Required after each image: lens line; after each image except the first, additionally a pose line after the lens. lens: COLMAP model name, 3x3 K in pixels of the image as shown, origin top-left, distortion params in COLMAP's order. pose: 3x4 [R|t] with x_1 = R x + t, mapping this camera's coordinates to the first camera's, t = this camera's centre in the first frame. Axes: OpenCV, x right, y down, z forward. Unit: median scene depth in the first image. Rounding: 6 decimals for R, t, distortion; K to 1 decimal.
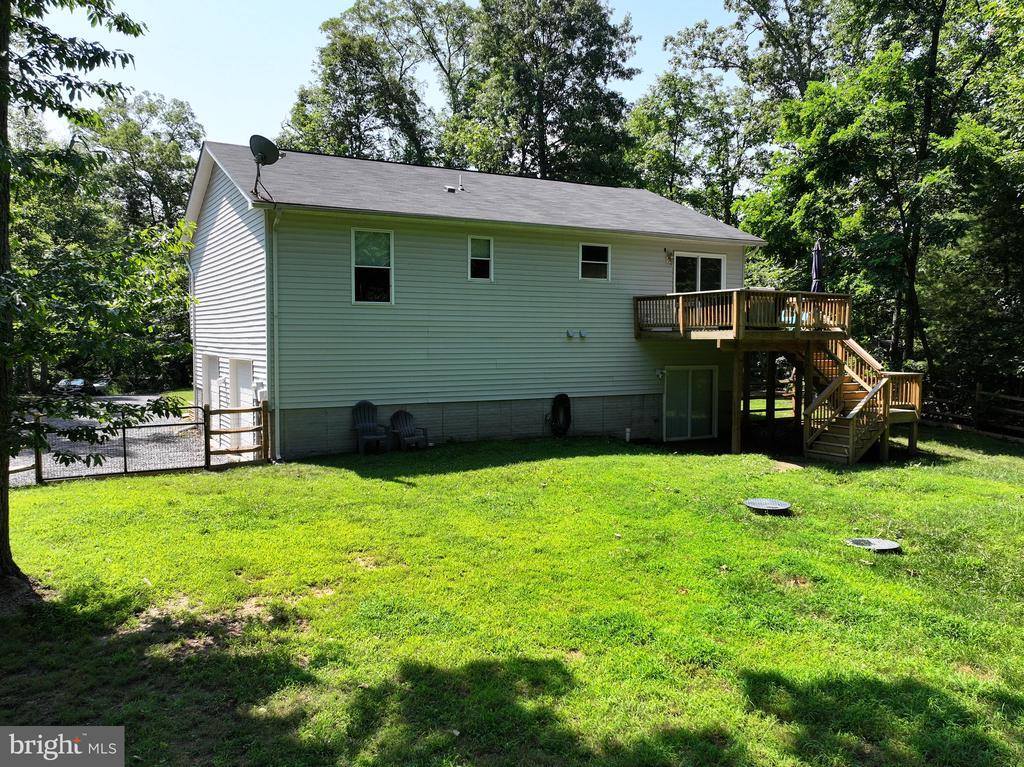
lens RADIAL K [[820.1, 0, 513.0], [0, 820.1, 381.7], [0, 0, 1]] dist [-0.002359, 0.016541]
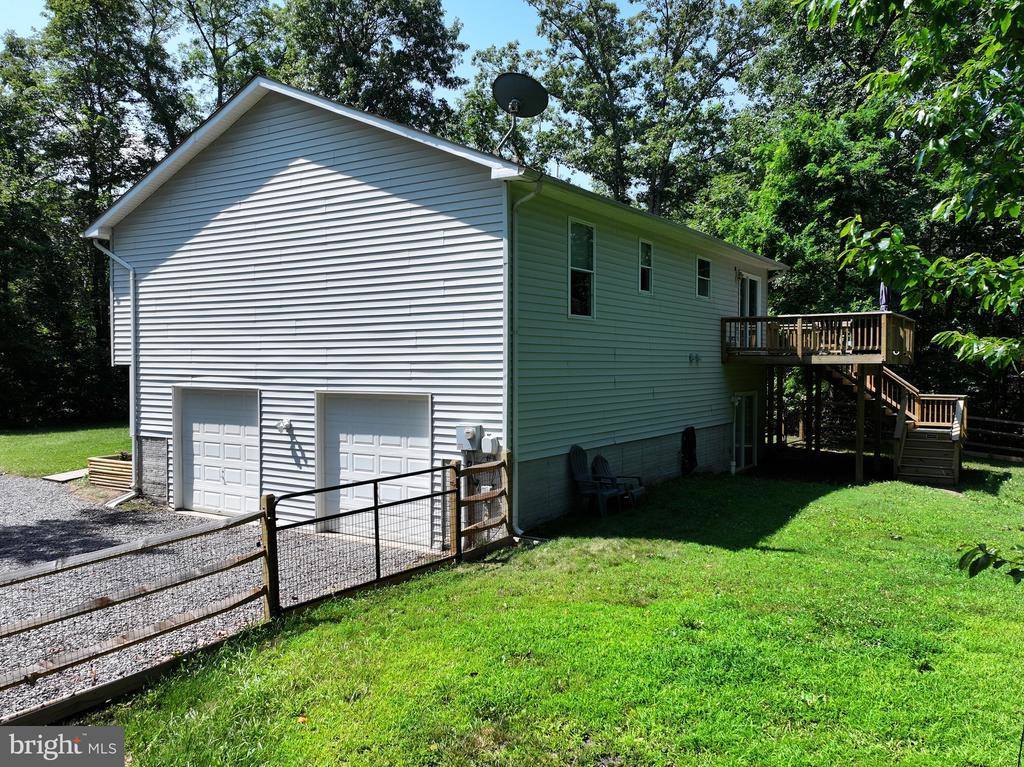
lens RADIAL K [[820.1, 0, 512.1], [0, 820.1, 384.4], [0, 0, 1]] dist [-0.002359, 0.016541]
pose [[0.888667, -0.012638, 0.458379, -0.508143], [0.025042, 0.999466, -0.020992, -0.016201], [-0.457869, 0.030133, 0.888509, 0.306921]]
